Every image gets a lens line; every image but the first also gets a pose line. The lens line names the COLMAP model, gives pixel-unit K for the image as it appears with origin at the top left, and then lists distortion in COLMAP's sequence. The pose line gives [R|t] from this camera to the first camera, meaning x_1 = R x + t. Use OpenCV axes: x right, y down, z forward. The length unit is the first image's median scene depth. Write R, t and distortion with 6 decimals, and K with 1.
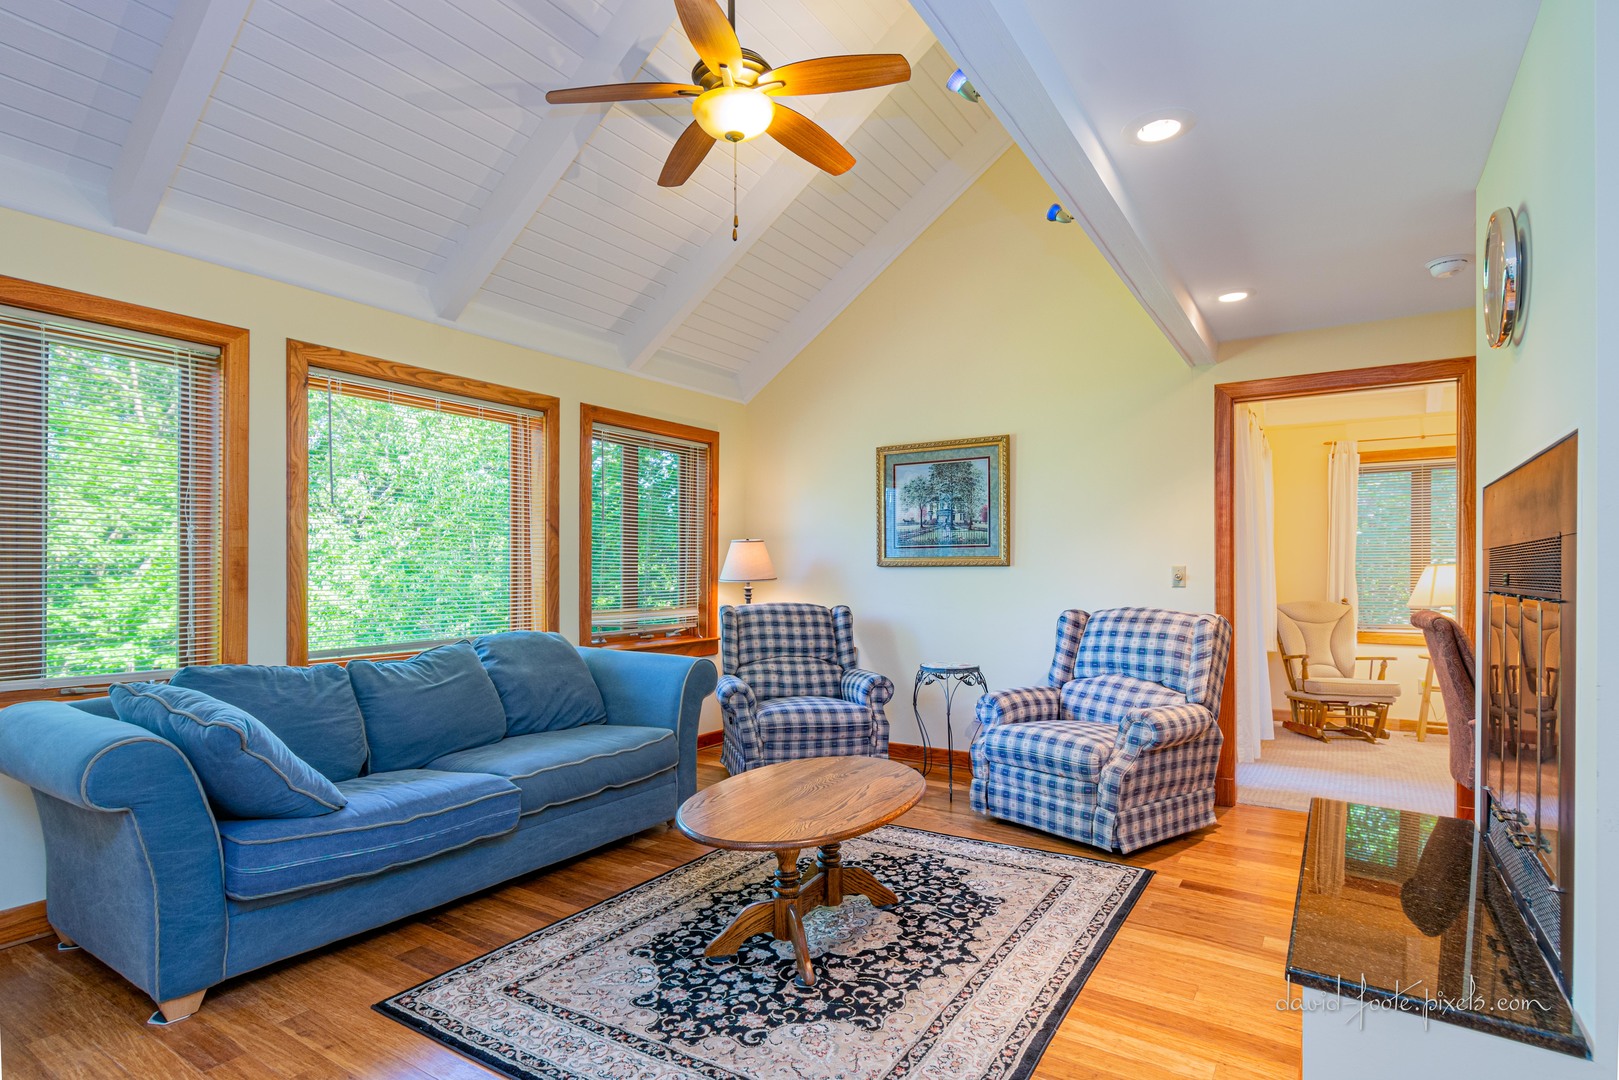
lens RADIAL K [[821.4, 0, 829.1], [0, 821.4, 569.1], [0, 0, 1]] dist [0.001937, -0.000635]
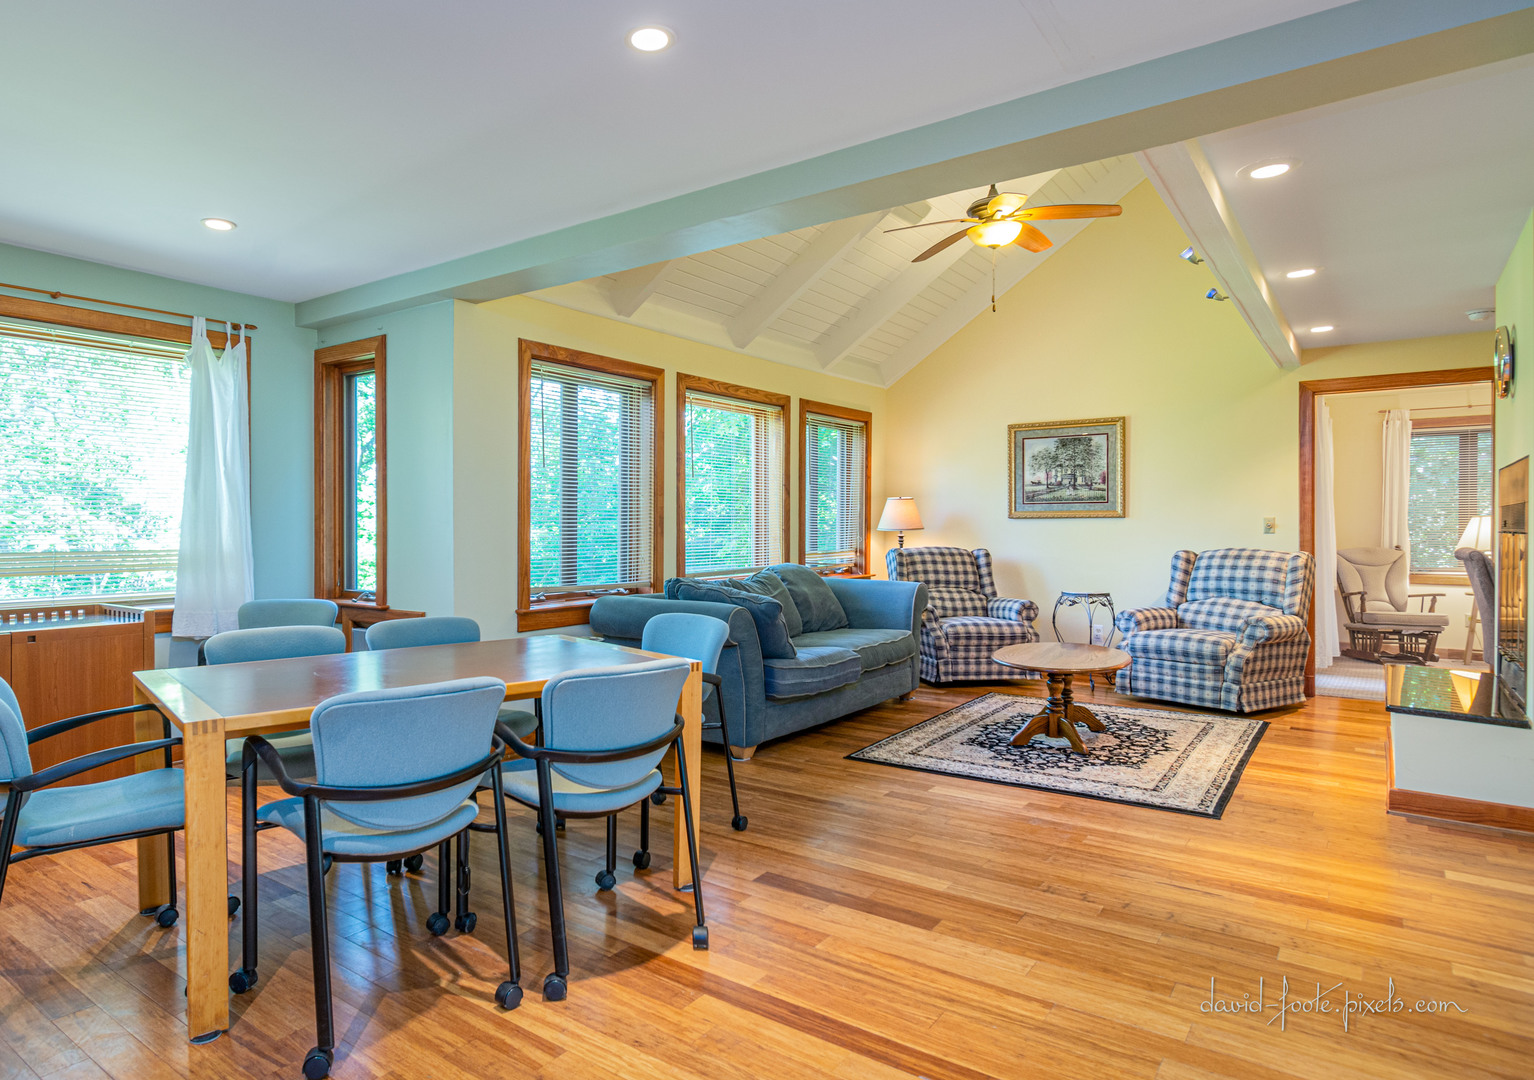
lens RADIAL K [[902.9, 0, 683.1], [0, 902.9, 525.6], [0, 0, 1]] dist [-0.000930, -0.004398]
pose [[0.994998, -0.001290, -0.099886, -0.373597], [0.001624, 0.999993, 0.003267, 0.003321], [0.099881, -0.003413, 0.994994, -0.547957]]
